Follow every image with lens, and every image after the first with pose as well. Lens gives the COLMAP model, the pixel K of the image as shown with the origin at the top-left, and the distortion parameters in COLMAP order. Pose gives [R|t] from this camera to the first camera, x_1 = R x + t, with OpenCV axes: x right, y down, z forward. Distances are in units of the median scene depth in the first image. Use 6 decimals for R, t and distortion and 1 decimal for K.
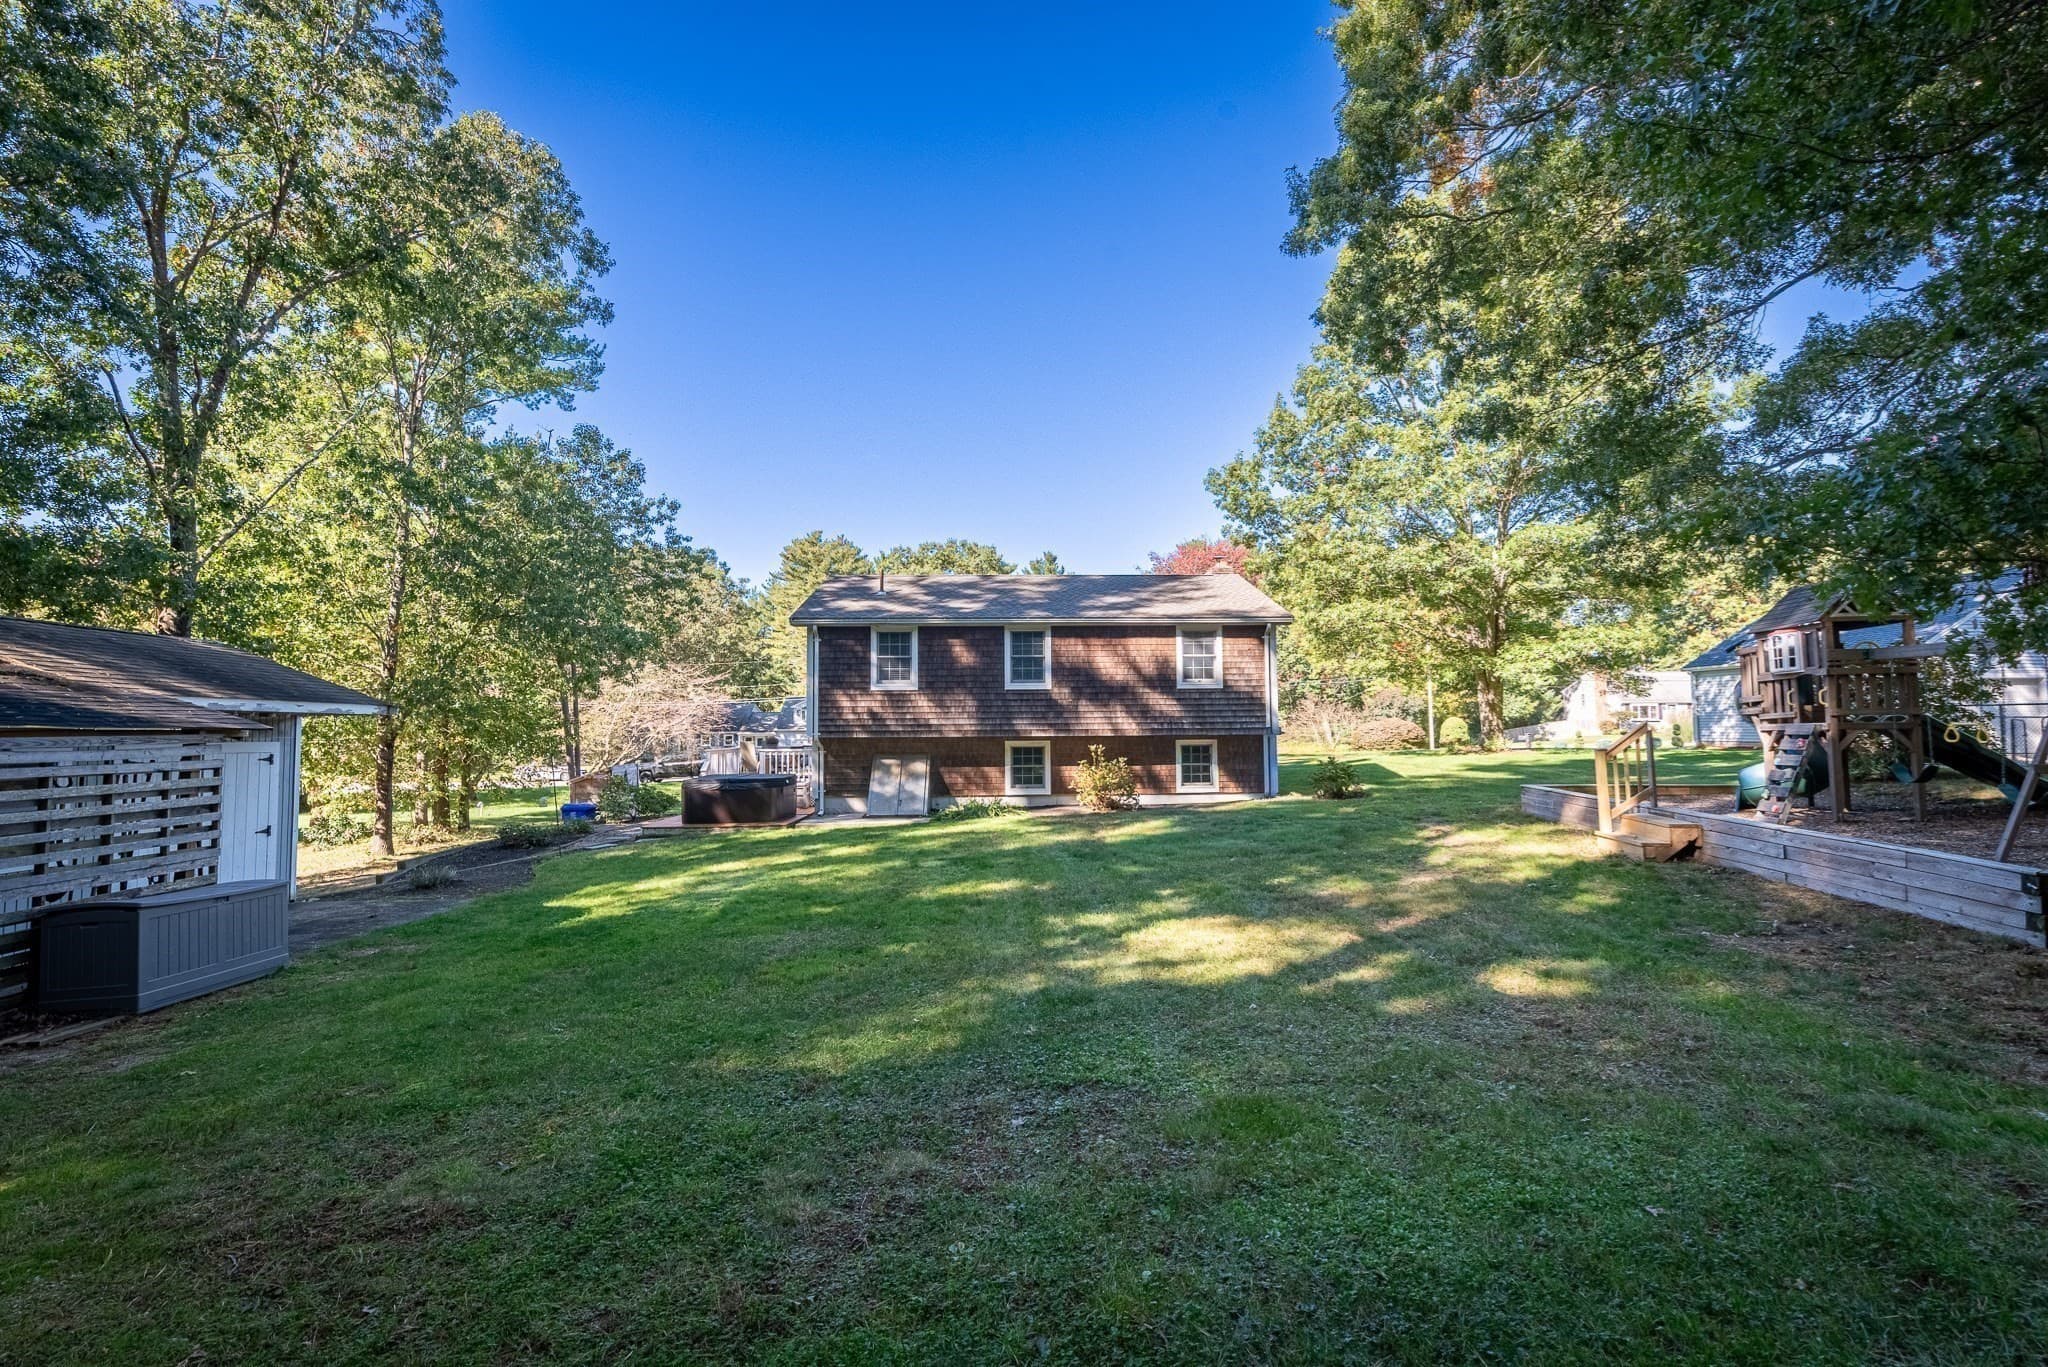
lens RADIAL K [[898.7, 0, 1012.8], [0, 898.7, 687.3], [0, 0, 1]] dist [0.005572, -0.000056]
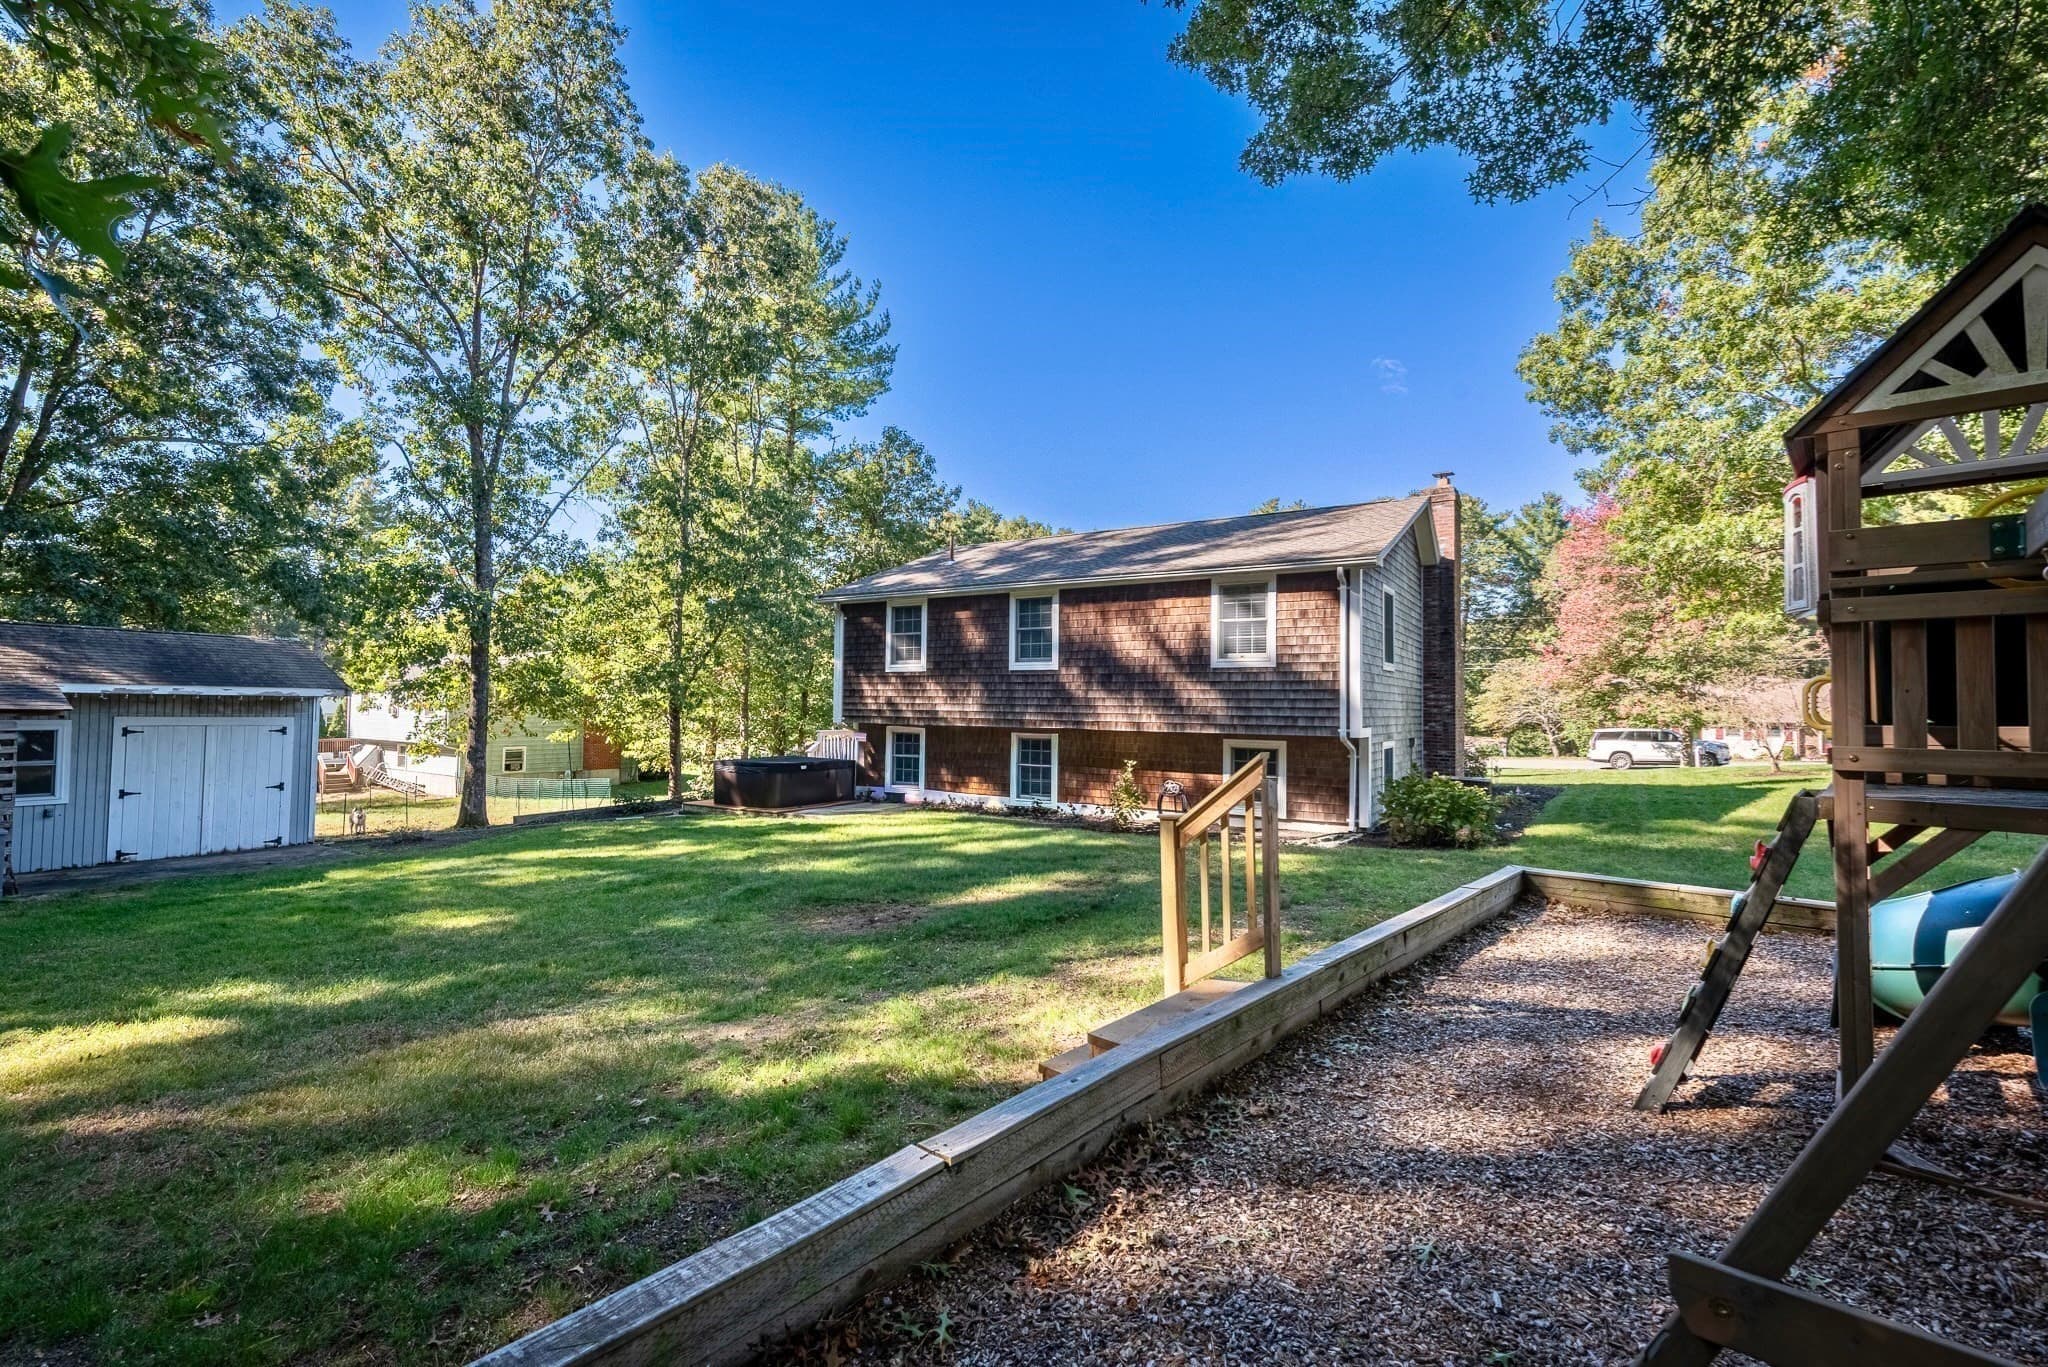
lens RADIAL K [[898.7, 0, 1031.6], [0, 898.7, 683.8], [0, 0, 1]] dist [0.005572, -0.000056]
pose [[0.824686, 0.002436, -0.565585, 0.467682], [0.008070, 0.999838, 0.016074, 0.001295], [0.565533, -0.017820, 0.824533, 0.336512]]
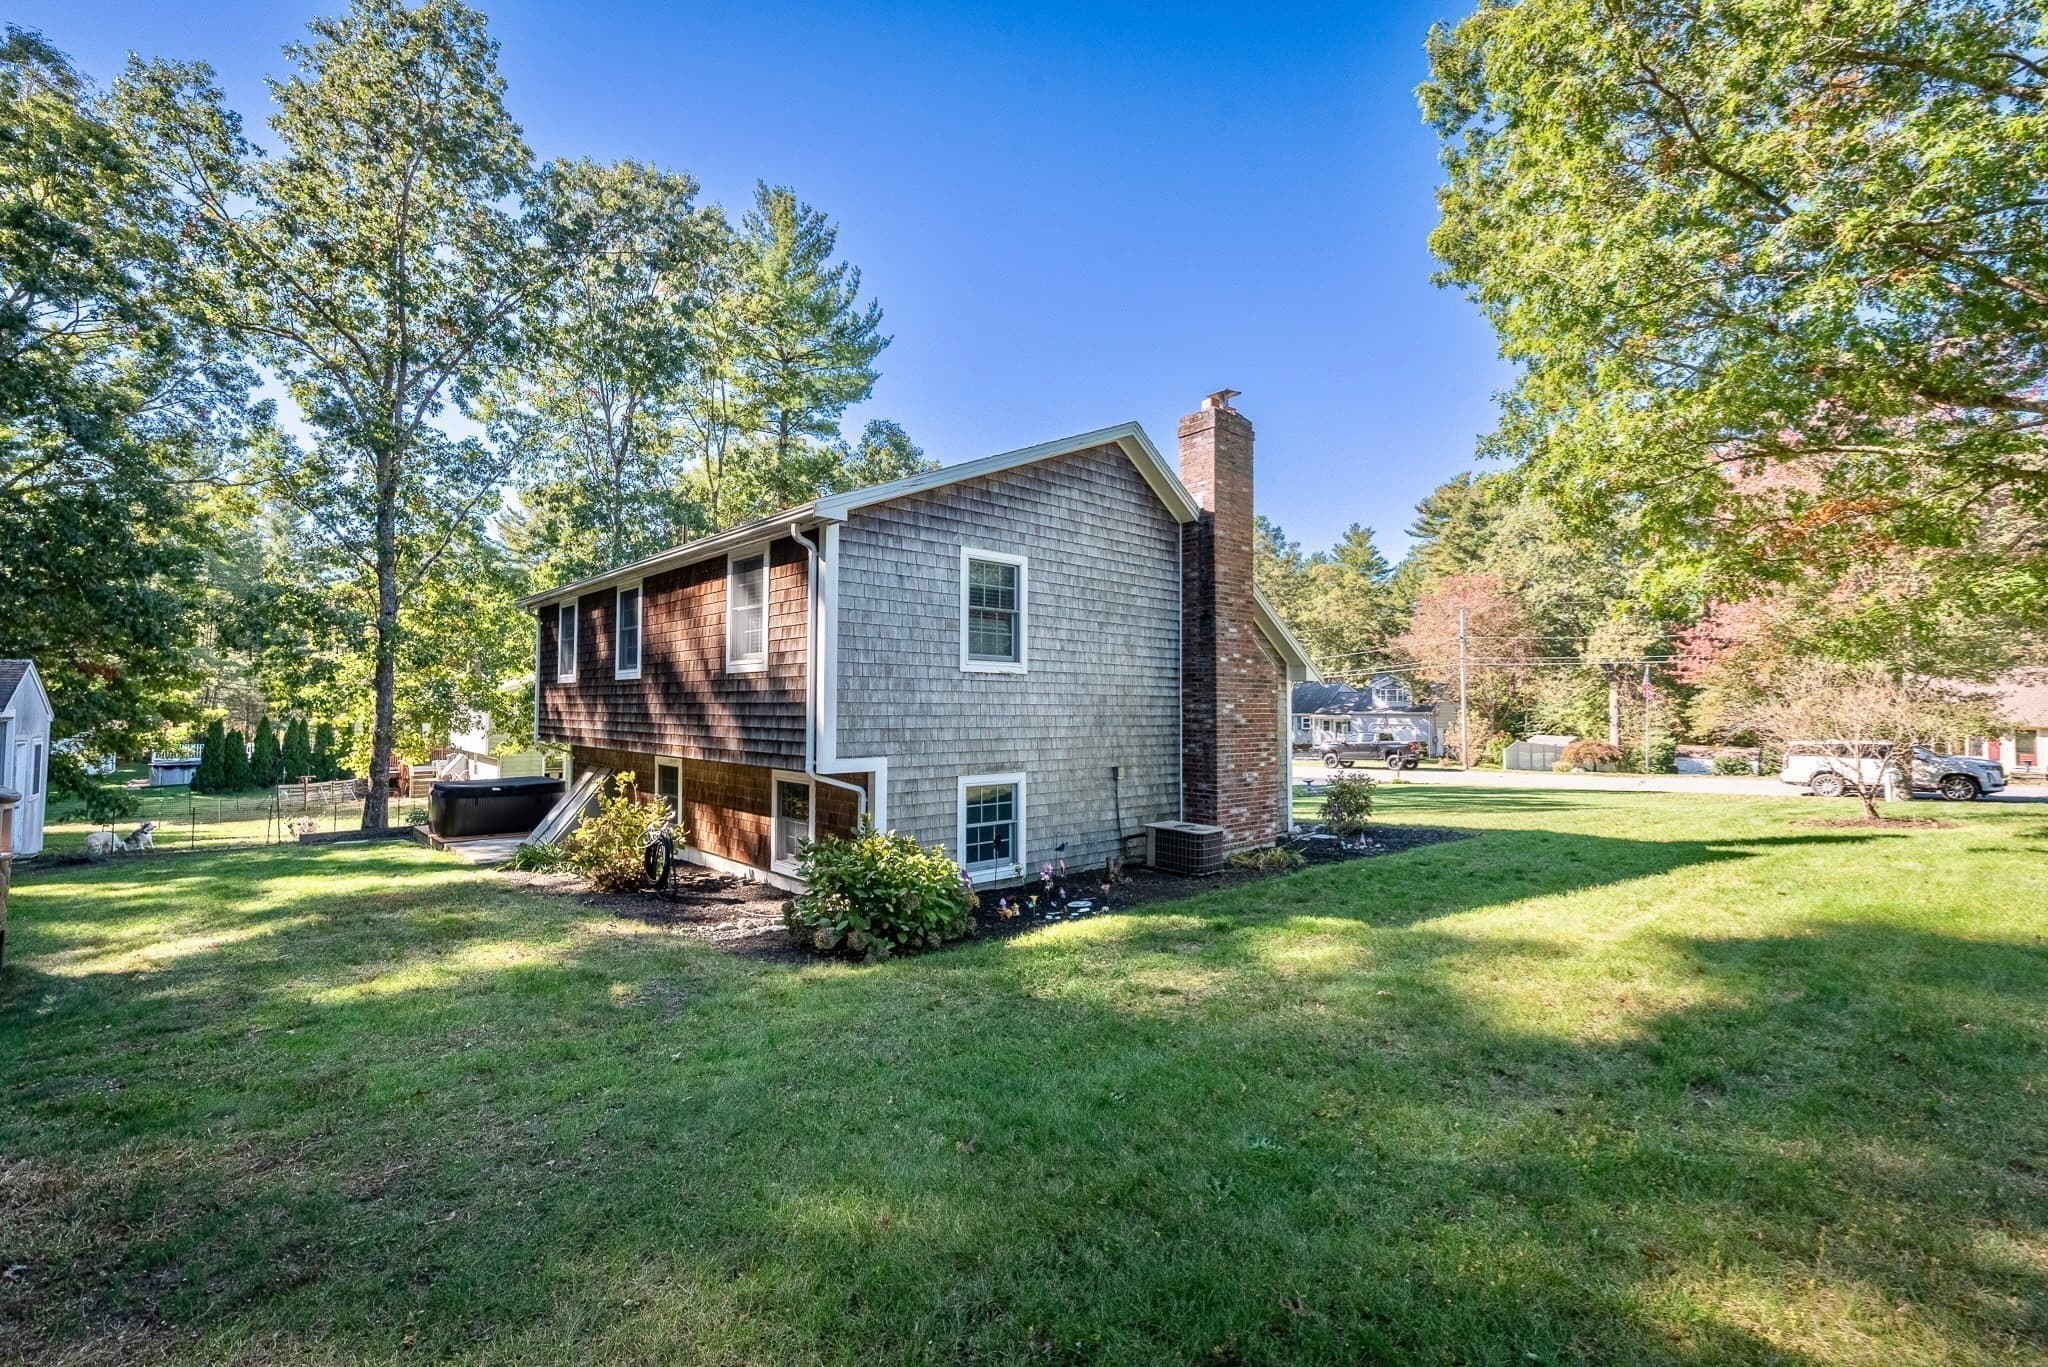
lens RADIAL K [[898.7, 0, 1015.2], [0, 898.7, 679.6], [0, 0, 1]] dist [0.005572, -0.000056]
pose [[0.639685, -0.015588, -0.768479, 0.694100], [0.026839, 0.999638, 0.002064, 0.008038], [0.768168, -0.021945, 0.639872, 0.795959]]
